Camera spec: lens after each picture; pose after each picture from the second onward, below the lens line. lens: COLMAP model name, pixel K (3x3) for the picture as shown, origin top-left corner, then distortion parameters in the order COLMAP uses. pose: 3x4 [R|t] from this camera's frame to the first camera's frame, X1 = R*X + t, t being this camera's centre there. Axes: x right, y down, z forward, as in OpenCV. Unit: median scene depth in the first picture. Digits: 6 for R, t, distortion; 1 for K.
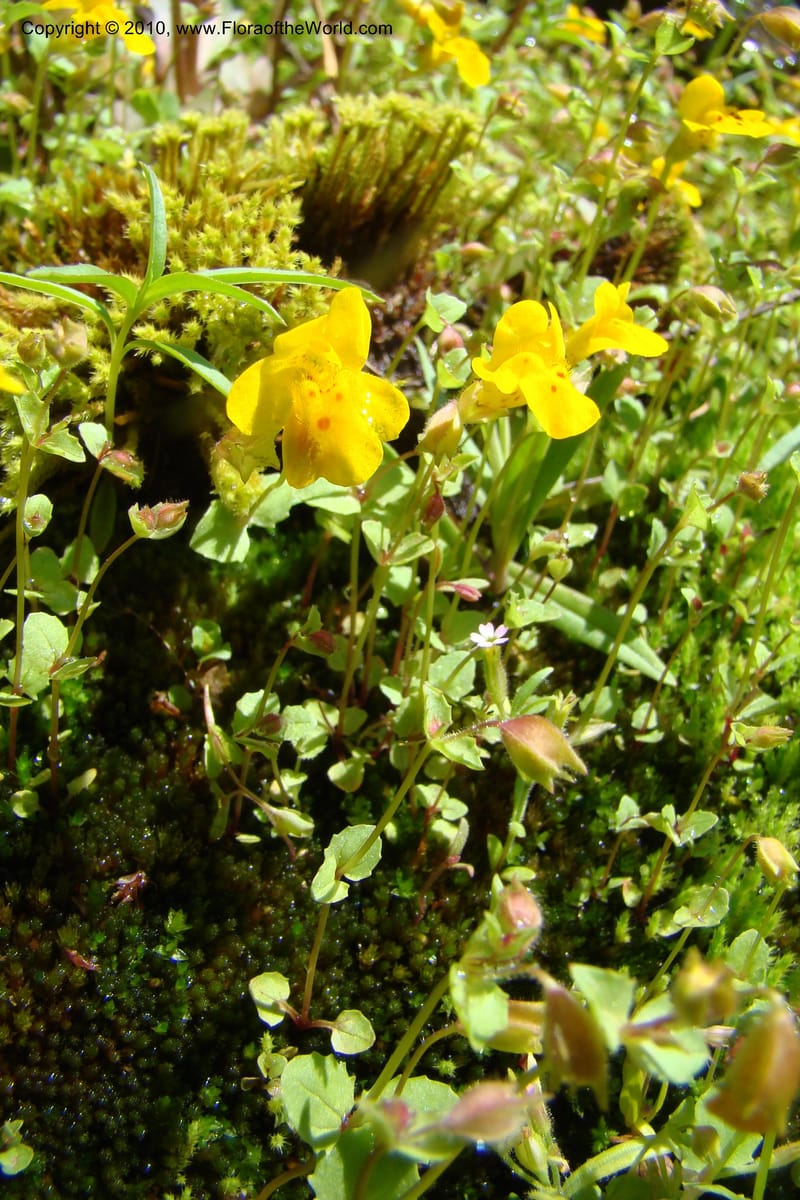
lens RADIAL K [[1105.8, 0, 397.8], [0, 1105.8, 614.4], [0, 0, 1]] dist [-0.220186, 0.111186]
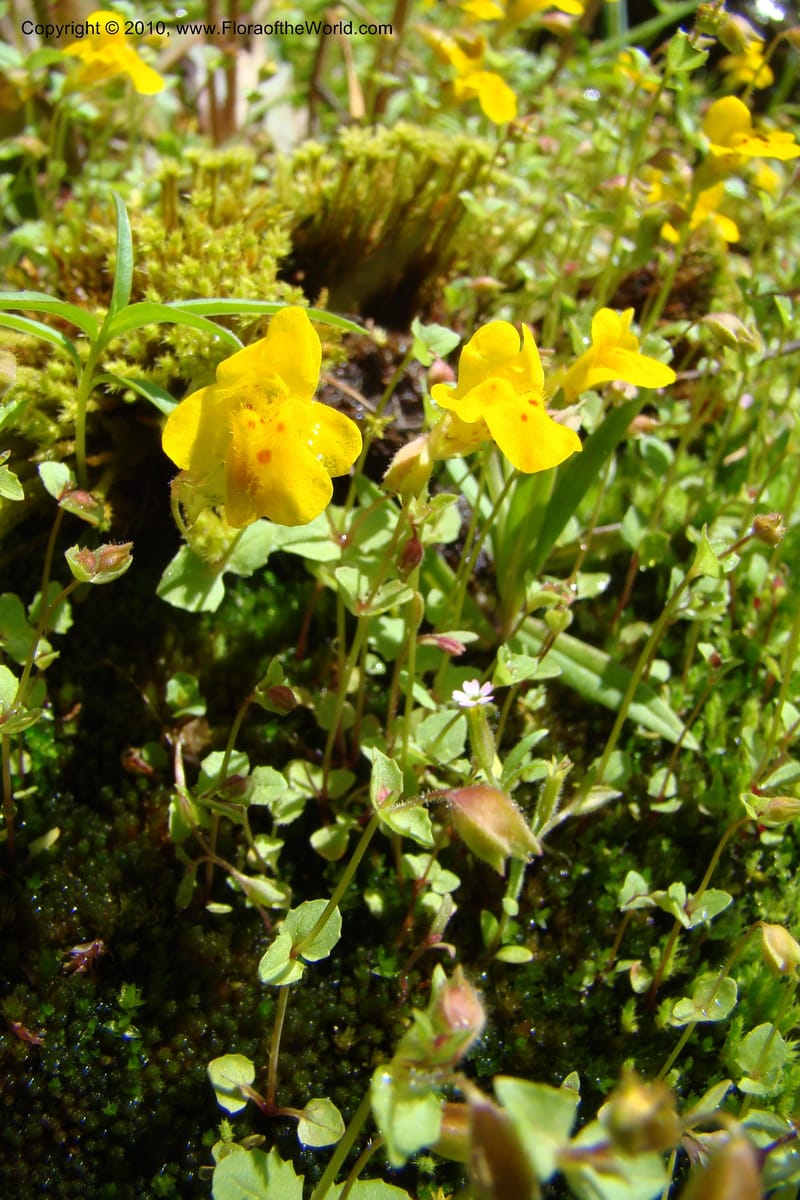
lens RADIAL K [[1105.8, 0, 397.8], [0, 1105.8, 614.4], [0, 0, 1]] dist [-0.220186, 0.111186]
pose [[0.997476, 0.006798, -0.070683, 0.077895], [-0.010548, 0.998549, -0.052809, 0.002657], [0.070221, 0.053422, 0.996100, 0.077759]]
